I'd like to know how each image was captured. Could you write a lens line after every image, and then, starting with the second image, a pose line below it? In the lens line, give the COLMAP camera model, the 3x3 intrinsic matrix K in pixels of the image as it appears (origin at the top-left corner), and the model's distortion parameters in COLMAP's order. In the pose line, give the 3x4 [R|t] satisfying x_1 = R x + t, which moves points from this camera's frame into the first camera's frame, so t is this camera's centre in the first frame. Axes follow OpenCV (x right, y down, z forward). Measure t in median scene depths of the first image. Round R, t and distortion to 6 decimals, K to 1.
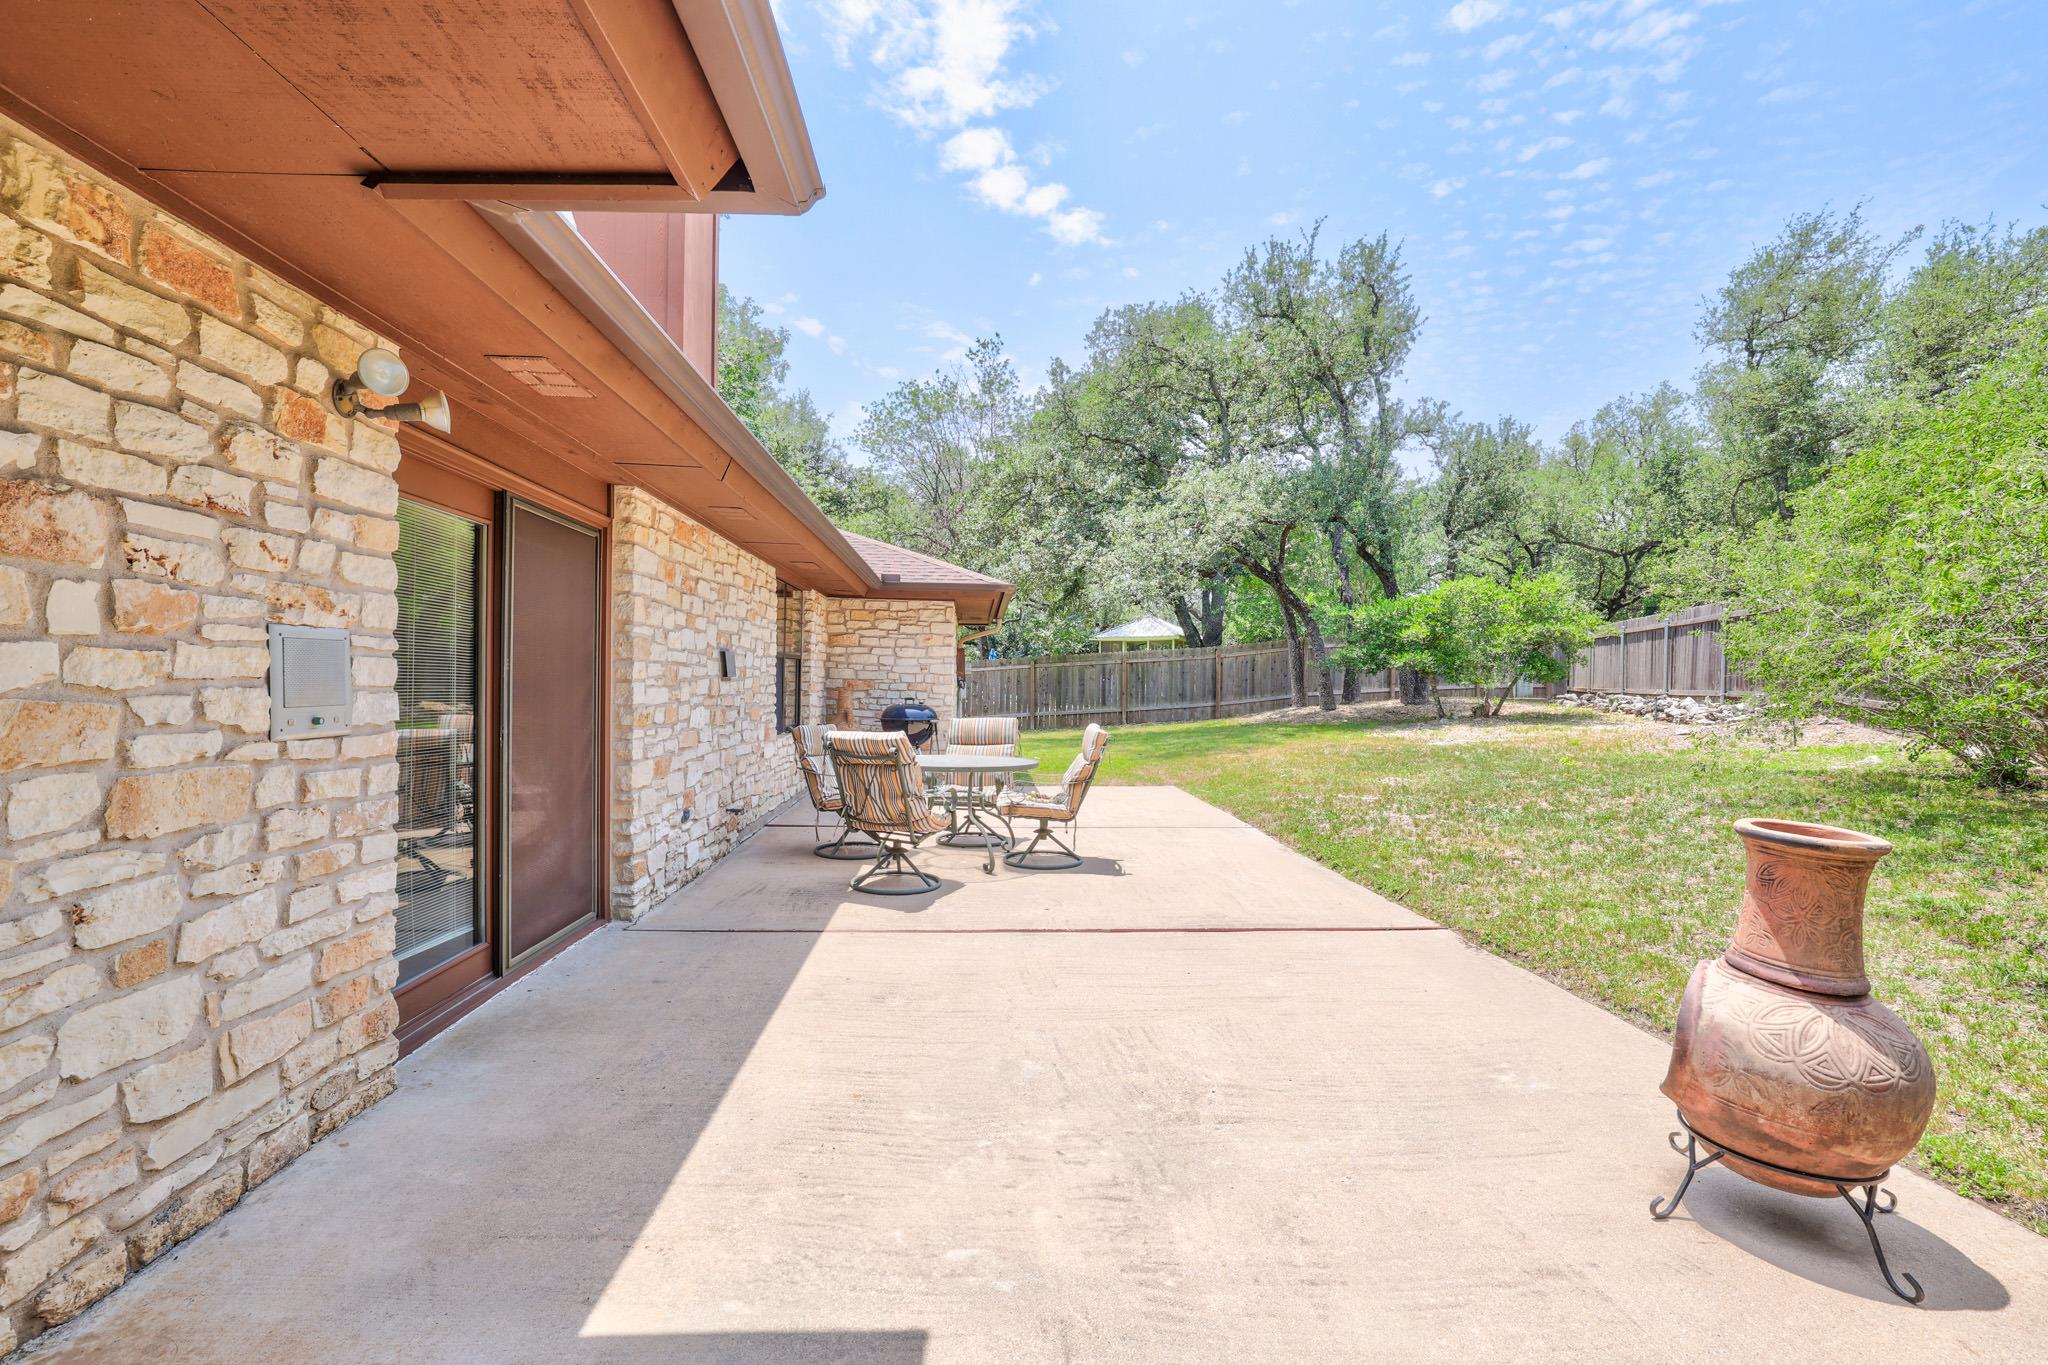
lens RADIAL K [[875.3, 0, 1016.9], [0, 875.3, 681.6], [0, 0, 1]] dist [0.005141, 0.000425]
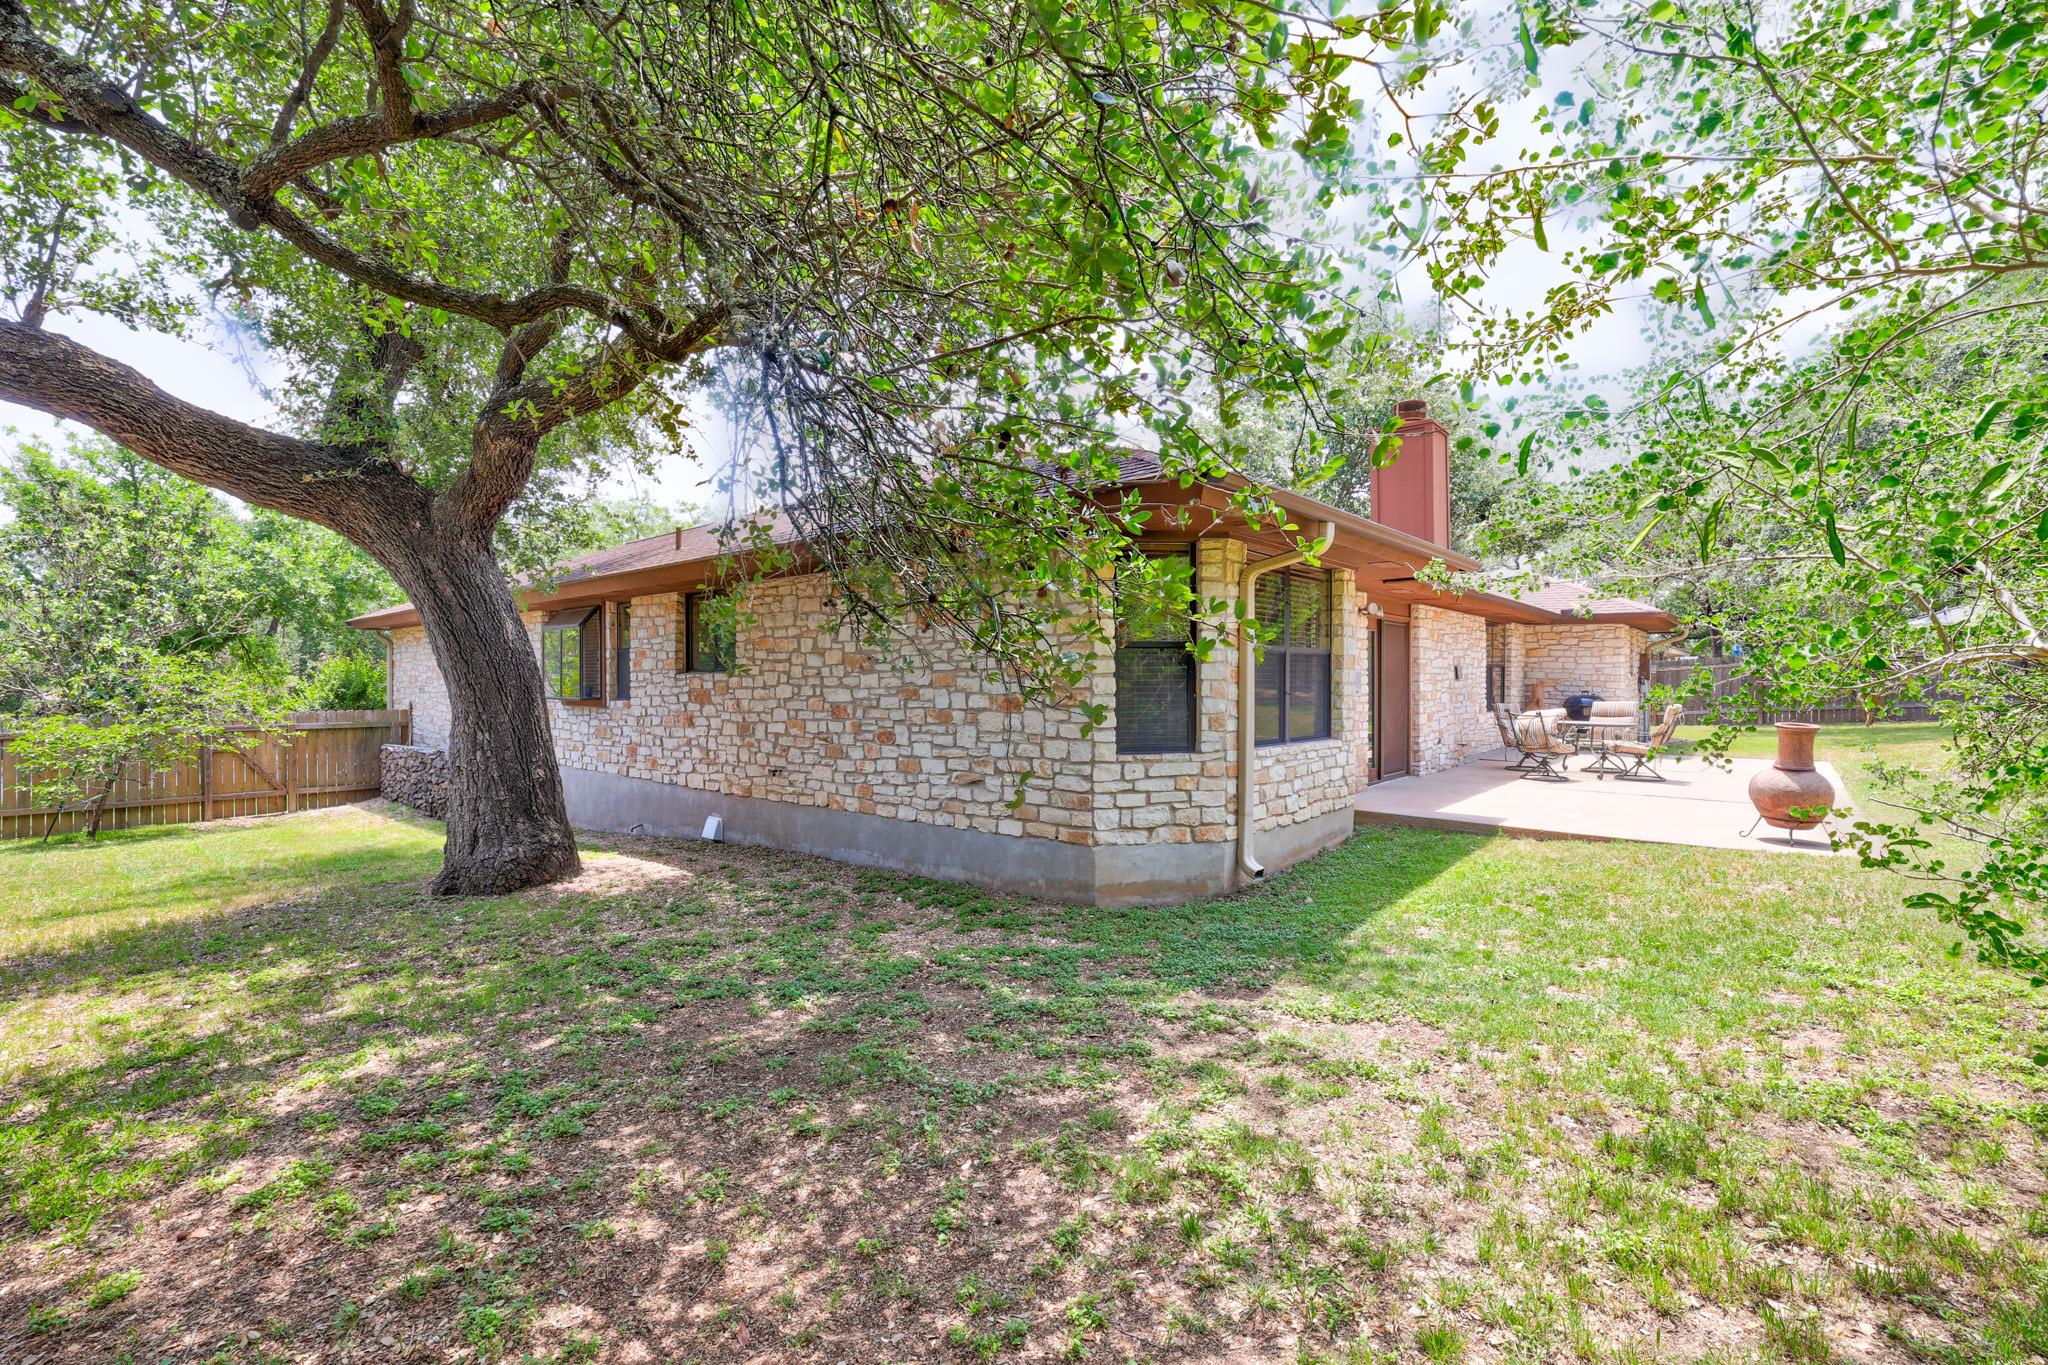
lens RADIAL K [[875.3, 0, 1016.9], [0, 875.3, 681.6], [0, 0, 1]] dist [0.005141, 0.000425]
pose [[0.717109, 0.006428, -0.696932, 0.146039], [0.002266, 0.999931, 0.011554, -0.010071], [0.696958, -0.009864, 0.717045, -0.484545]]
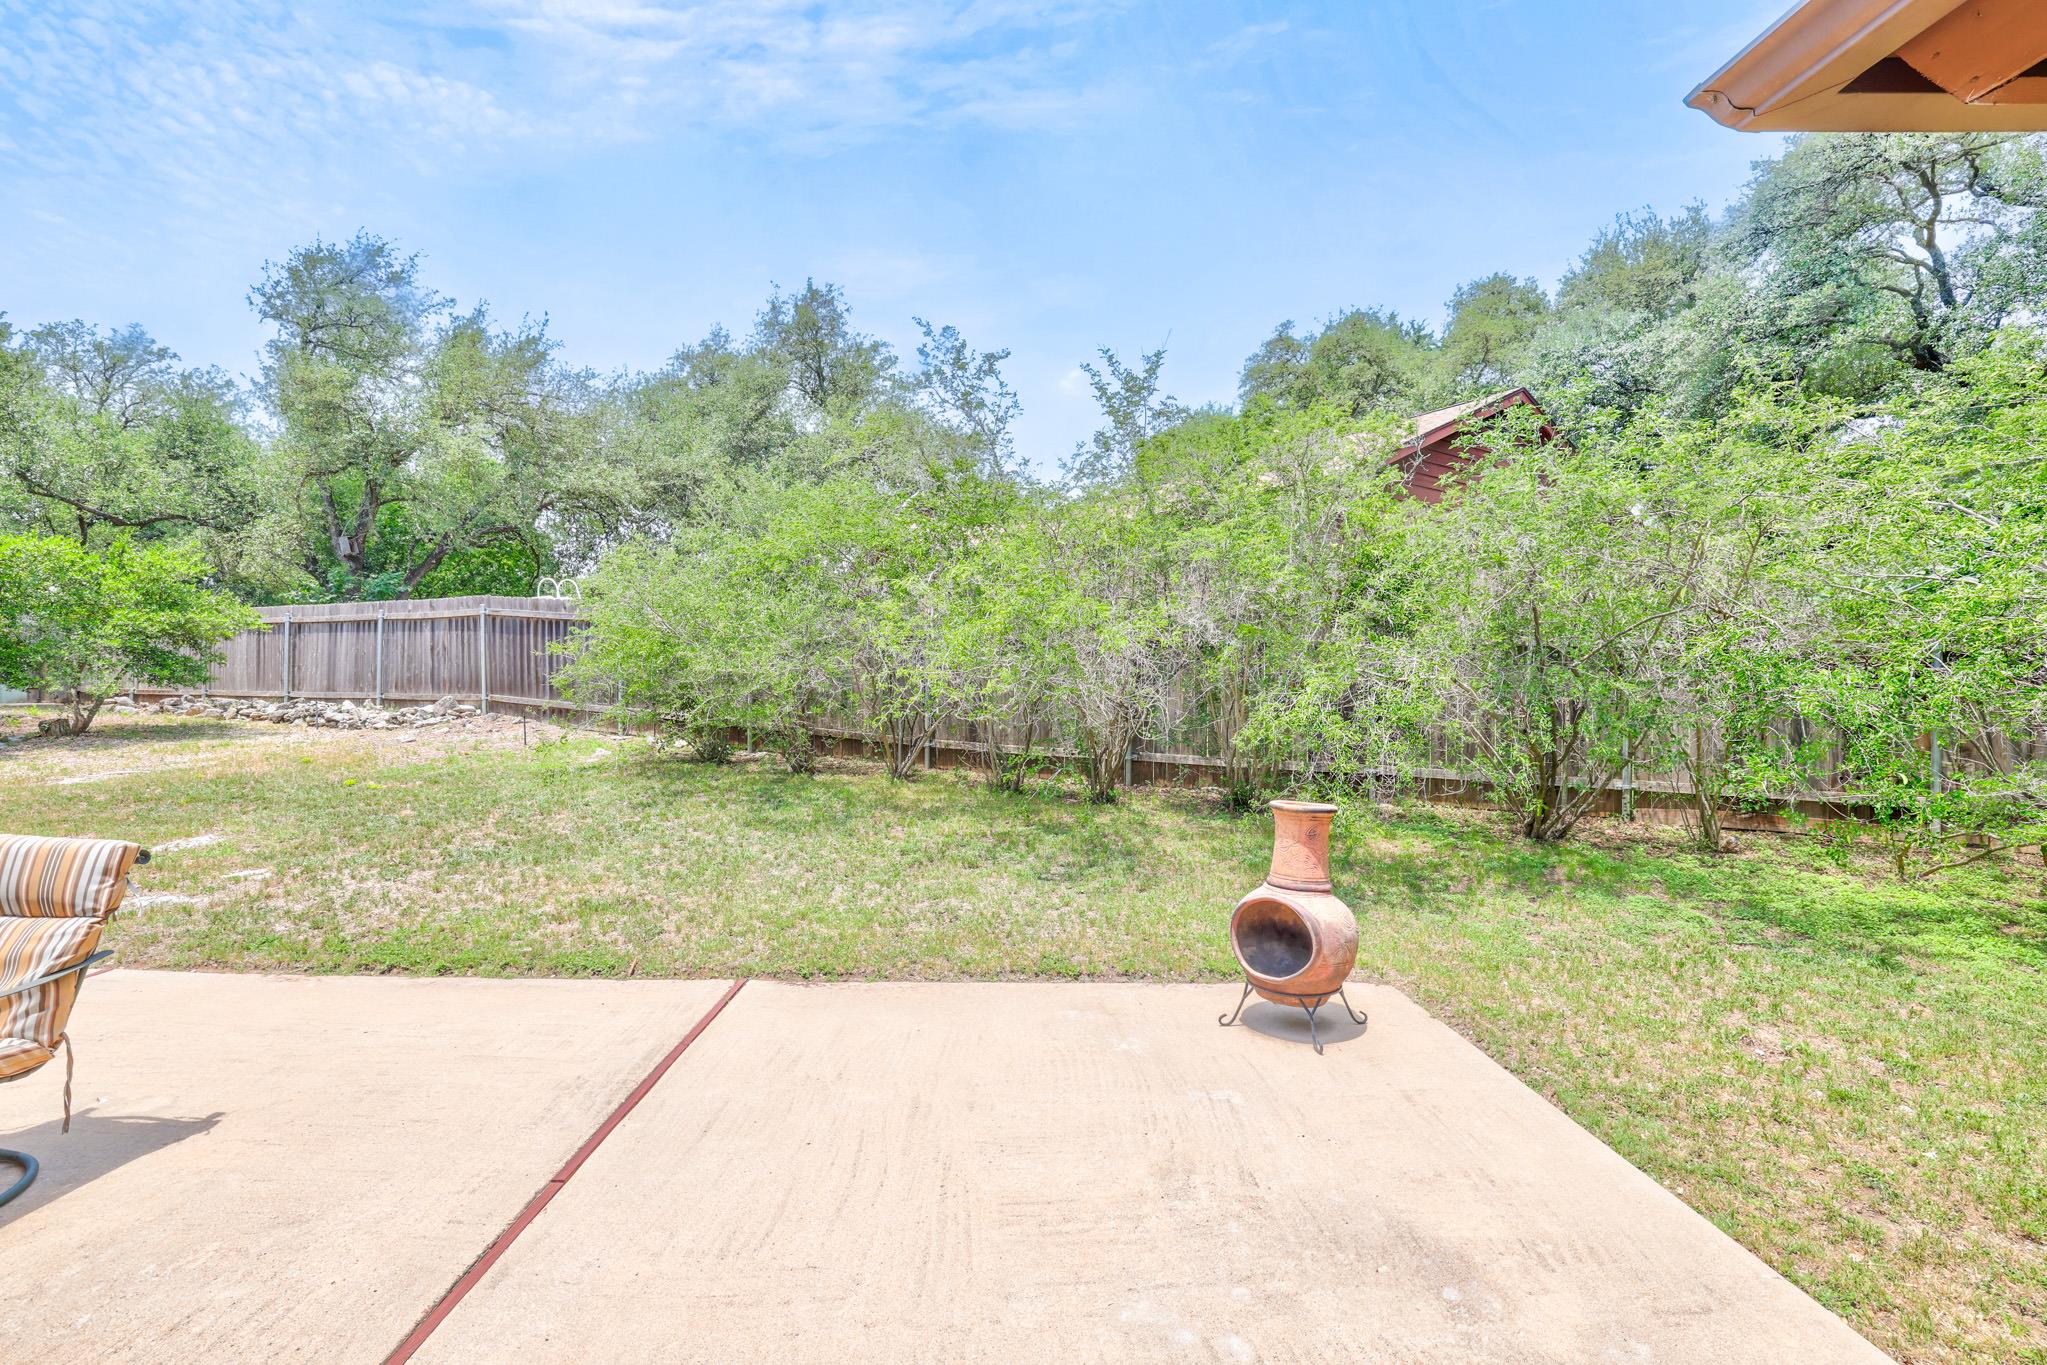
lens RADIAL K [[874.8, 0, 1016.4], [0, 874.8, 681.6], [0, 0, 1]] dist [0.005141, 0.000425]
pose [[0.058659, -0.007485, 0.998250, -0.145421], [-0.010000, 0.999917, 0.008085, -0.017639], [-0.998228, -0.010456, 0.058579, 0.218546]]
